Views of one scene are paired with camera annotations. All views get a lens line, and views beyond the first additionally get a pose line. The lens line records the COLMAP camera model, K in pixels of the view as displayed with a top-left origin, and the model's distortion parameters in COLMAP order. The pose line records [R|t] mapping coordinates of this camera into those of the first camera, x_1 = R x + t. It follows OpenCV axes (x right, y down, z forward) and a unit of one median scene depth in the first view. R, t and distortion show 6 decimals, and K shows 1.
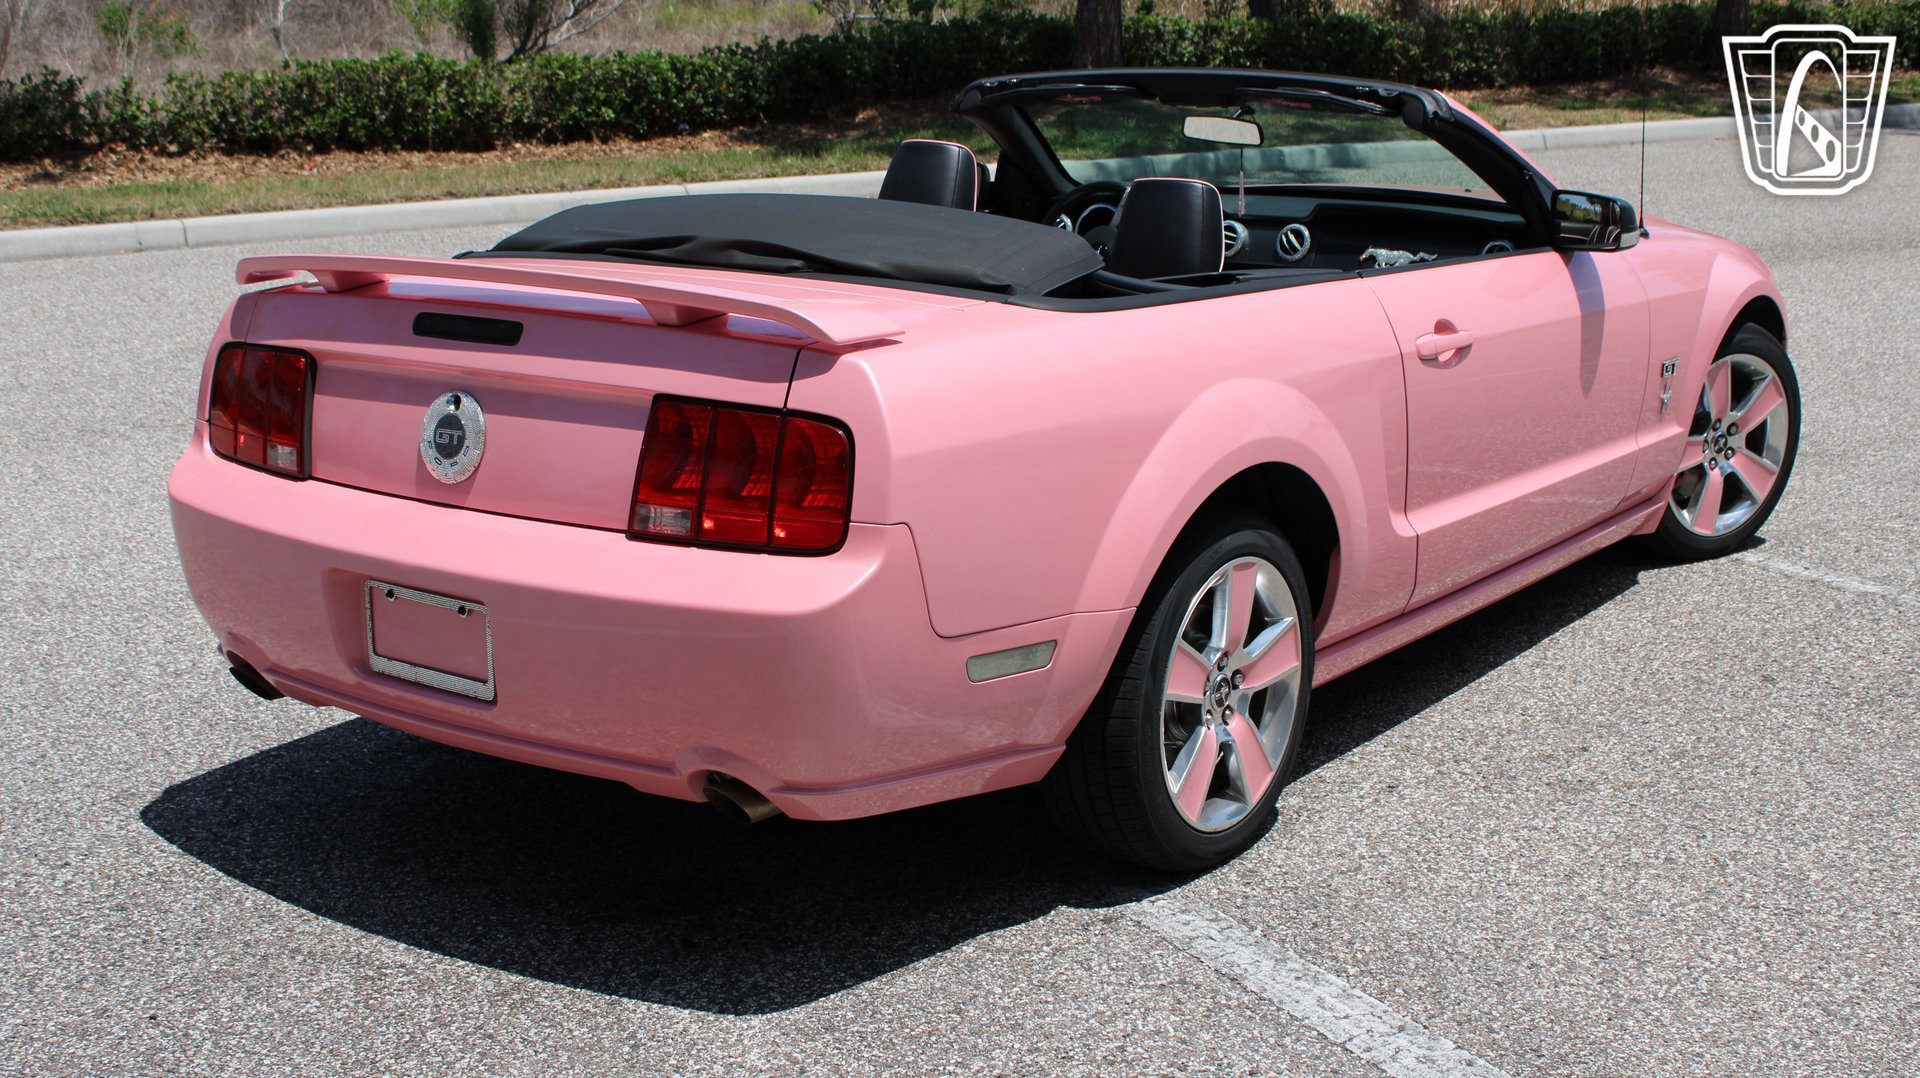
lens RADIAL K [[2373.9, 0, 930.2], [0, 2373.9, 537.0], [0, 0, 1]] dist [-0.075994, 0.071775]
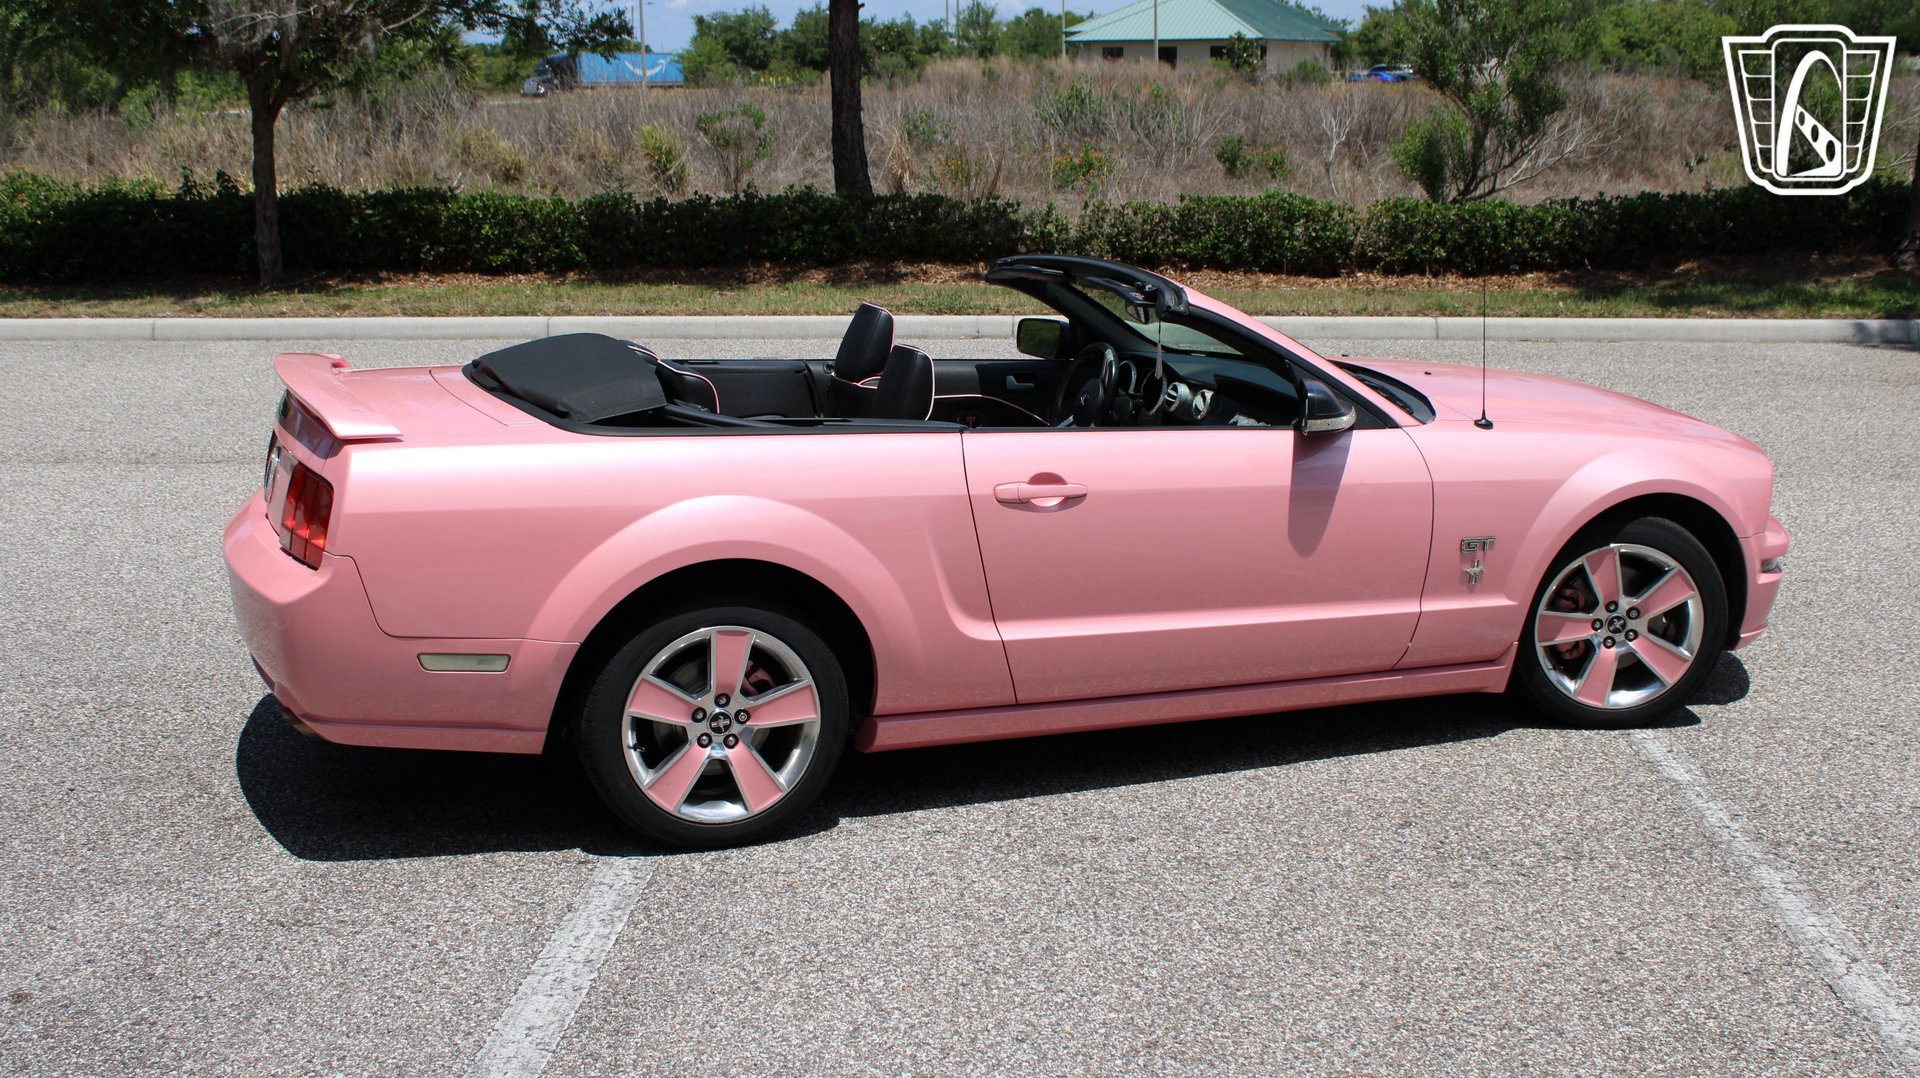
lens RADIAL K [[2096.7, 0, 949.9], [0, 2096.7, 543.1], [0, 0, 1]] dist [-0.117823, 0.156127]
pose [[0.841883, 0.123518, -0.525334, 0.241575], [-0.136675, 0.990519, 0.013861, -0.020261], [0.522065, 0.060130, 0.850783, 0.011533]]
